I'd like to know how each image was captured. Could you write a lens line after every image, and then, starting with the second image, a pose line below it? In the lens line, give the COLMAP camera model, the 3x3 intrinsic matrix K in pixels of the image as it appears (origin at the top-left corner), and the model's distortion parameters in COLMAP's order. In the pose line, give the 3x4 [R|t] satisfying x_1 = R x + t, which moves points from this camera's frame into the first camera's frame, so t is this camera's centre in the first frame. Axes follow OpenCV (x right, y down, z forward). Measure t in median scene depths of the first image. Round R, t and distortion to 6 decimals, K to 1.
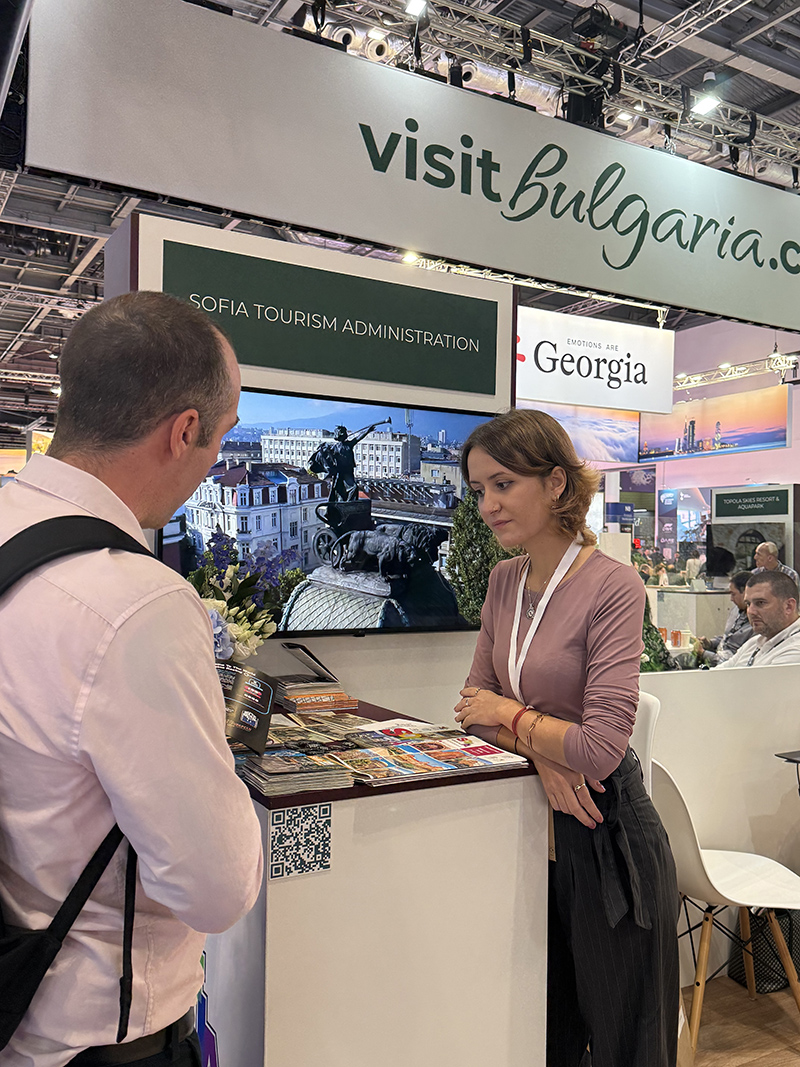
lens RADIAL K [[993.9, 0, 405.7], [0, 993.9, 527.6], [0, 0, 1]] dist [0.054376, -0.042780]
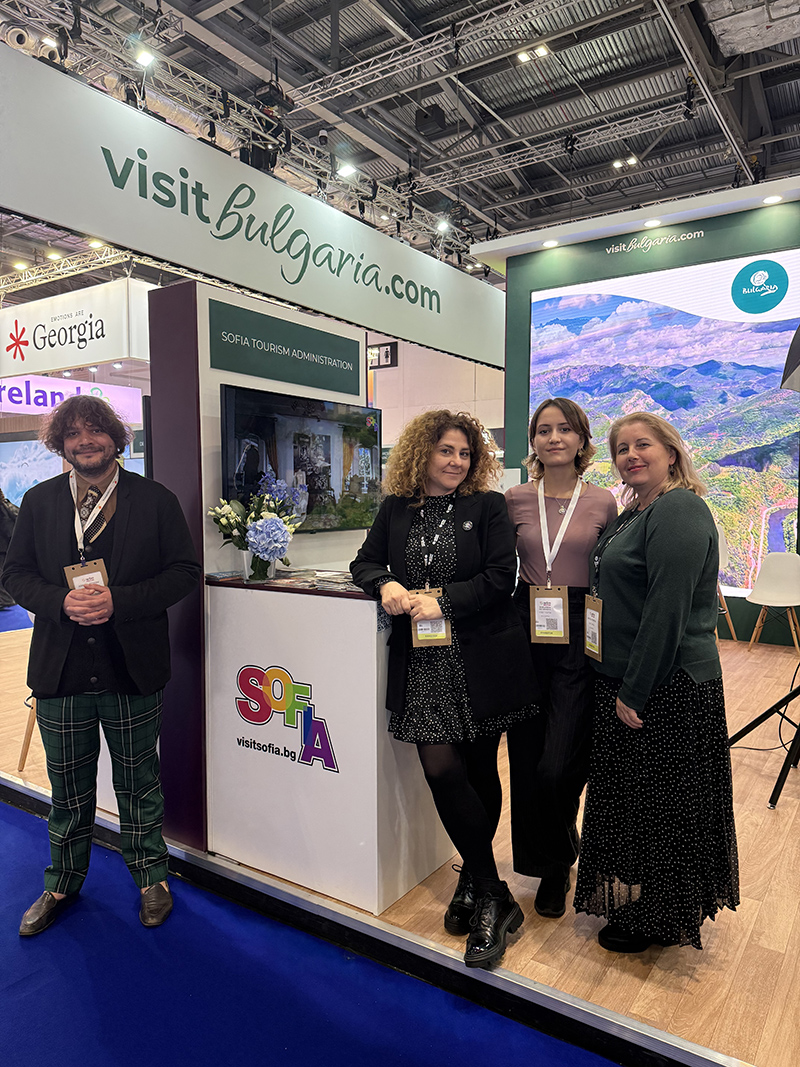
lens RADIAL K [[759.1, 0, 396.4], [0, 759.1, 540.5], [0, 0, 1]] dist [-0.009745, 0.008555]
pose [[0.920779, -0.020027, 0.389571, -0.070711], [-0.015802, 0.995947, 0.088549, 0.000021], [-0.389765, -0.087690, 0.916730, -0.050914]]
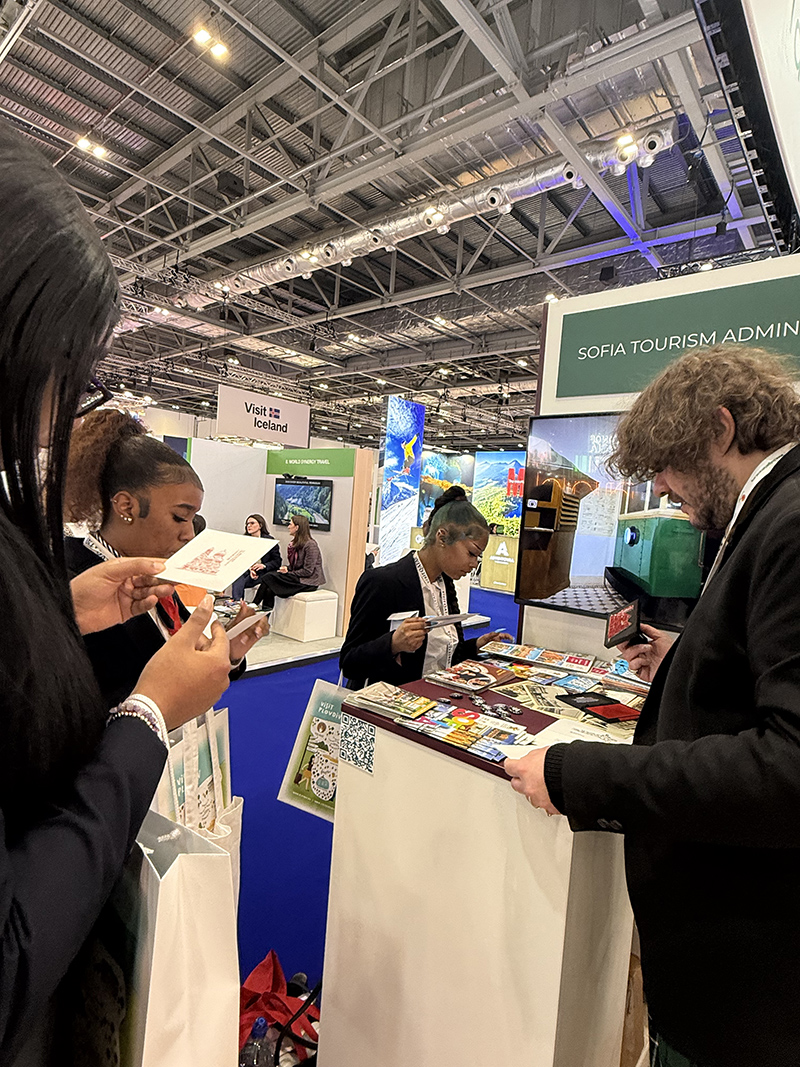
lens RADIAL K [[564.5, 0, 401.4], [0, 564.5, 532.5], [0, 0, 1]] dist [-0.002259, -0.000245]
pose [[0.305658, 0.051600, -0.950742, 0.069298], [-0.036765, 0.998425, 0.042369, -0.001872], [0.951431, 0.022004, 0.307074, 0.085791]]
